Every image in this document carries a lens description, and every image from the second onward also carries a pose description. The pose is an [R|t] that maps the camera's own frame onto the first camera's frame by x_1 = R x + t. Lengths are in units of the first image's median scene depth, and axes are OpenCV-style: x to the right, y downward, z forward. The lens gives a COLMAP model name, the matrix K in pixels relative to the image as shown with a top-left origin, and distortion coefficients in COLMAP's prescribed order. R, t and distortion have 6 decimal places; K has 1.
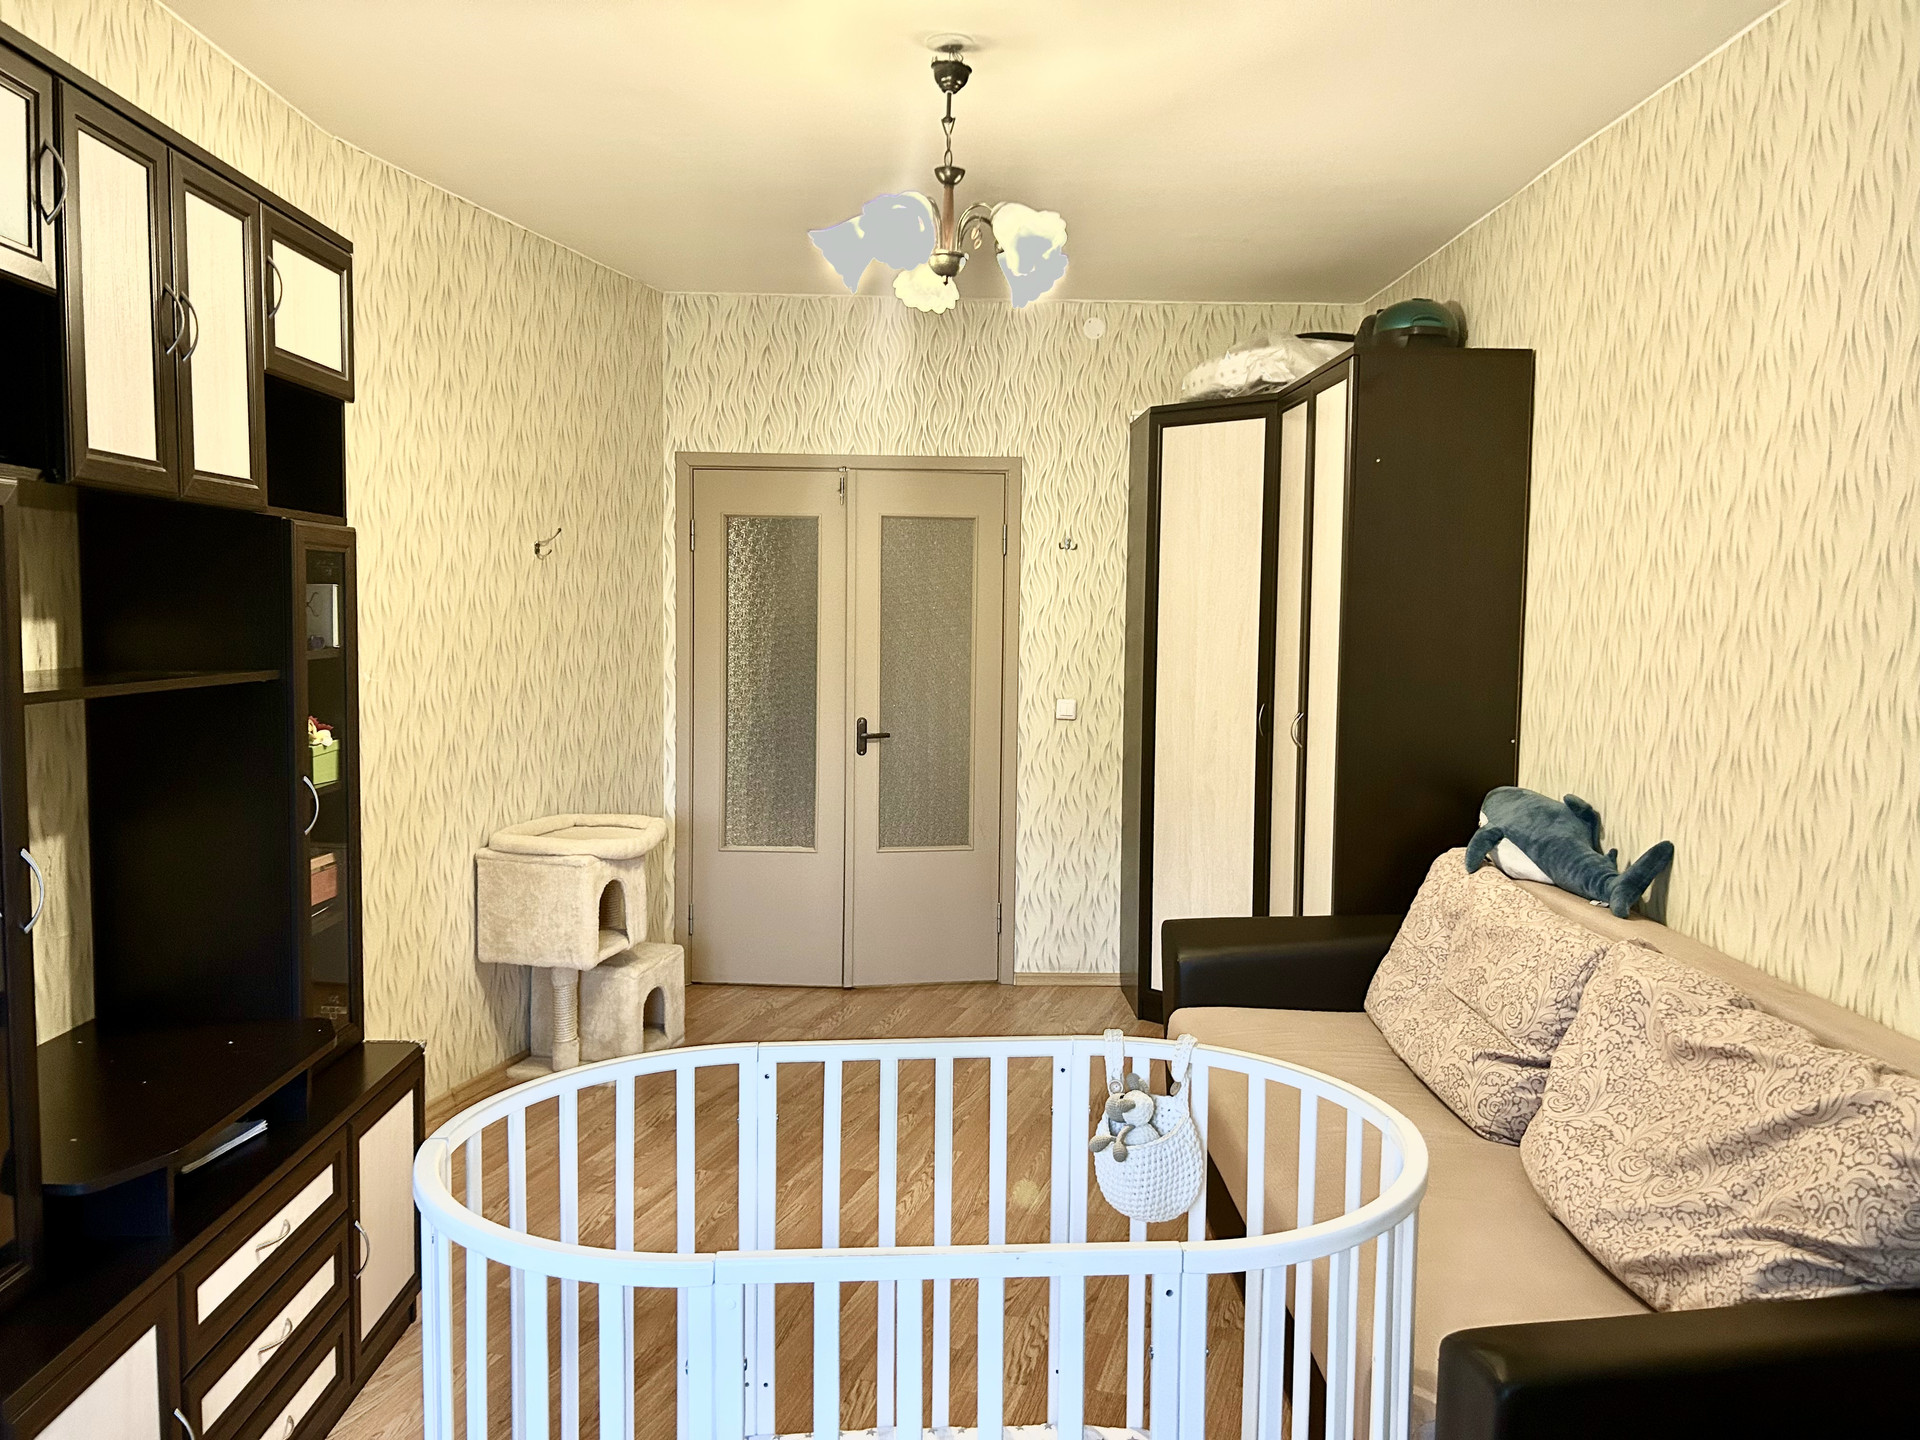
lens RADIAL K [[1450.0, 0, 956.6], [0, 1450.0, 709.0], [0, 0, 1]] dist [0.030006, -0.048241]
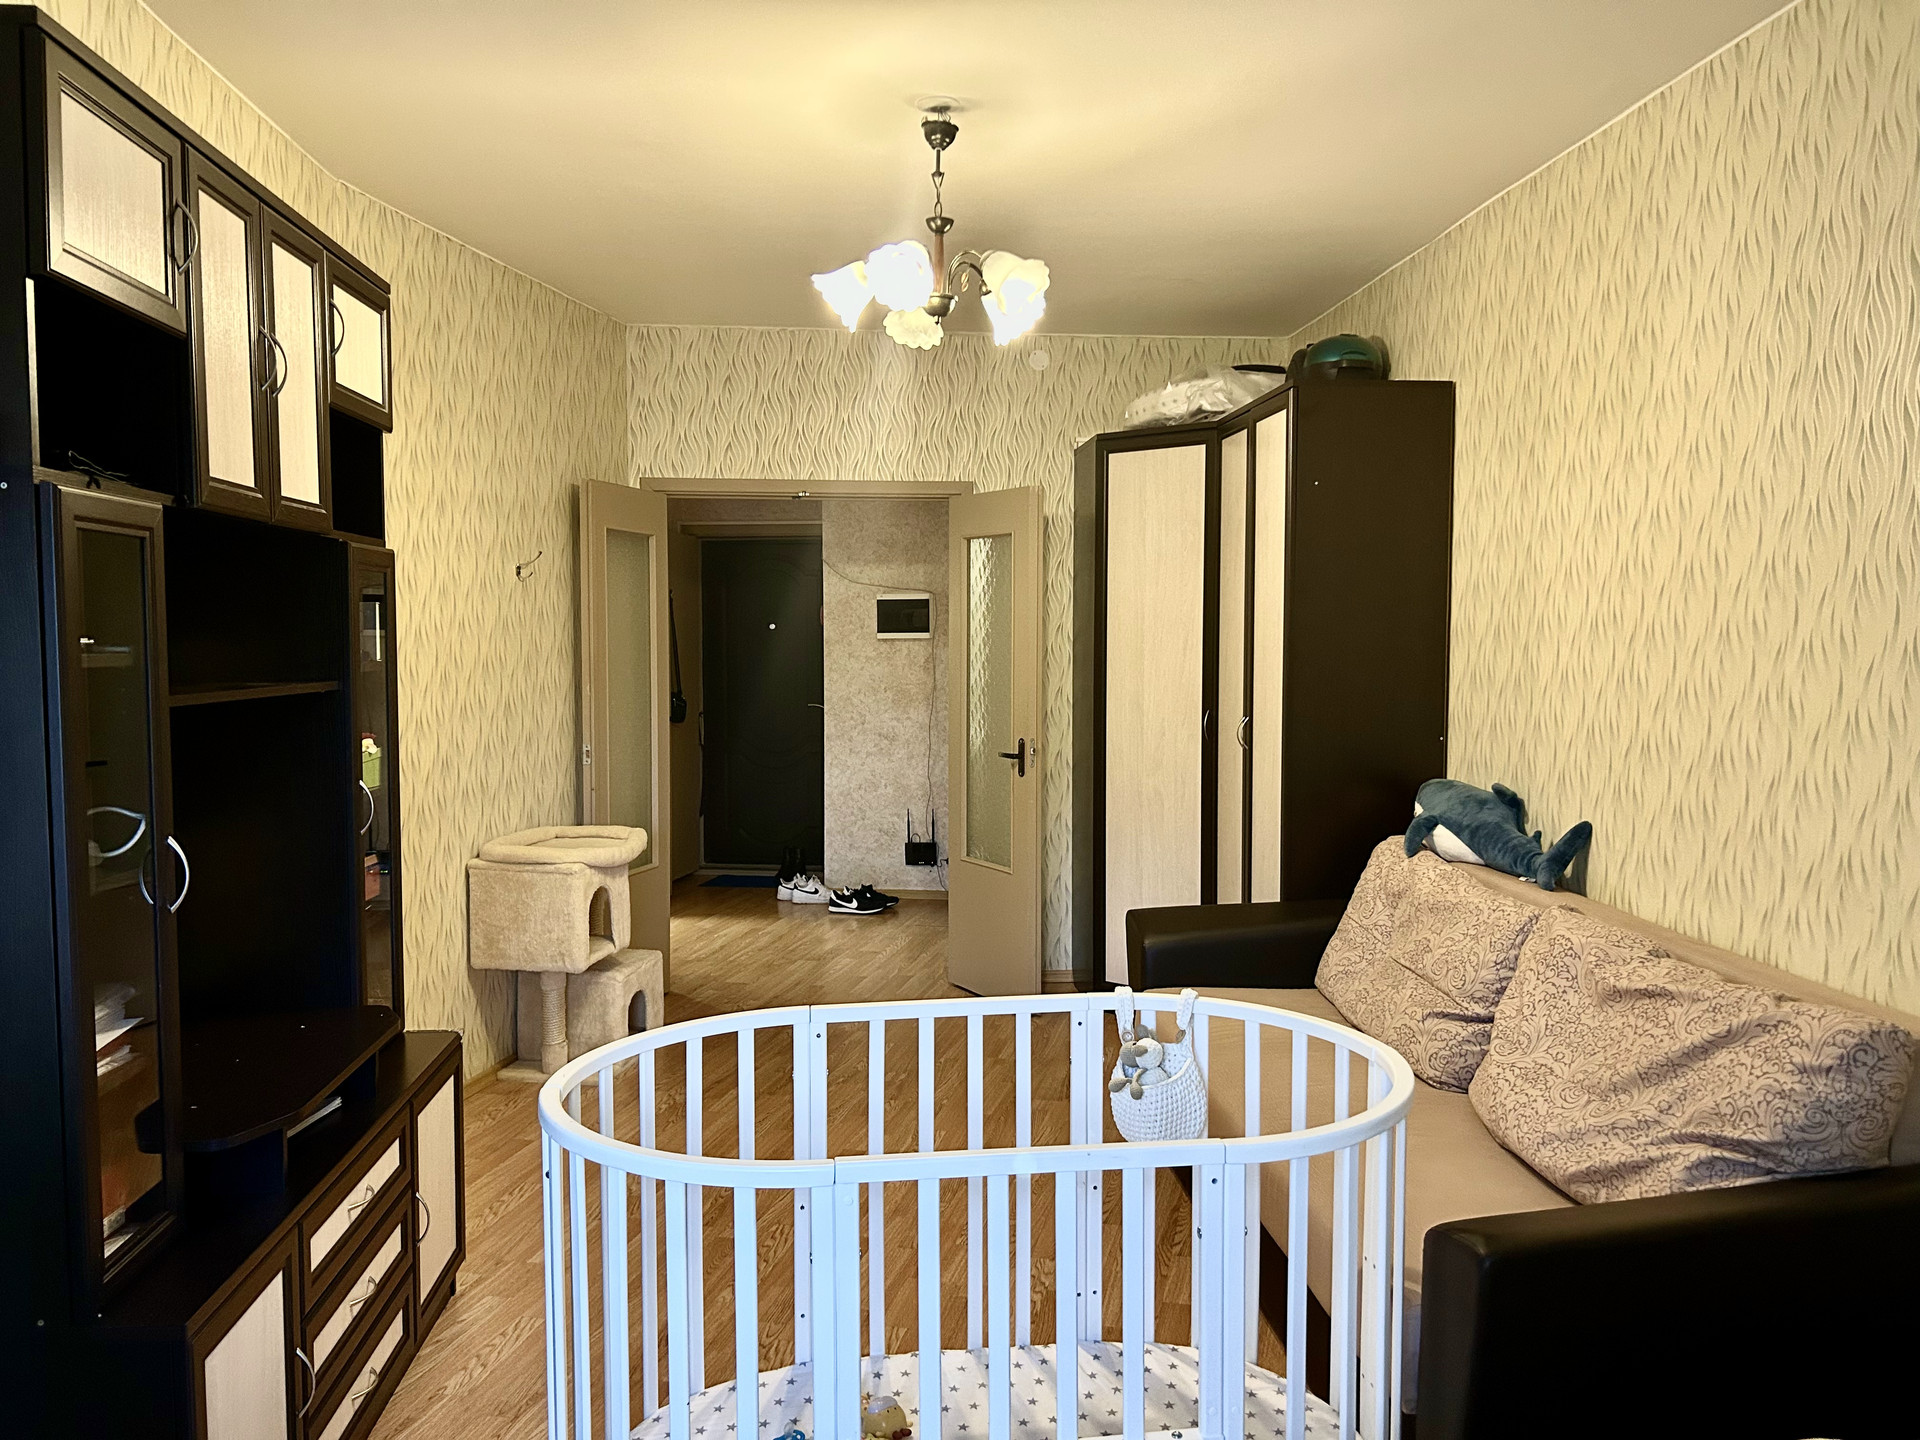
lens RADIAL K [[1450.0, 0, 957.8], [0, 1450.0, 716.2], [0, 0, 1]] dist [0.030006, -0.048241]
pose [[0.997767, -0.014734, 0.065141, -0.069827], [0.015528, 0.999811, -0.011707, 0.016826], [-0.064956, 0.012692, 0.997807, -0.092032]]
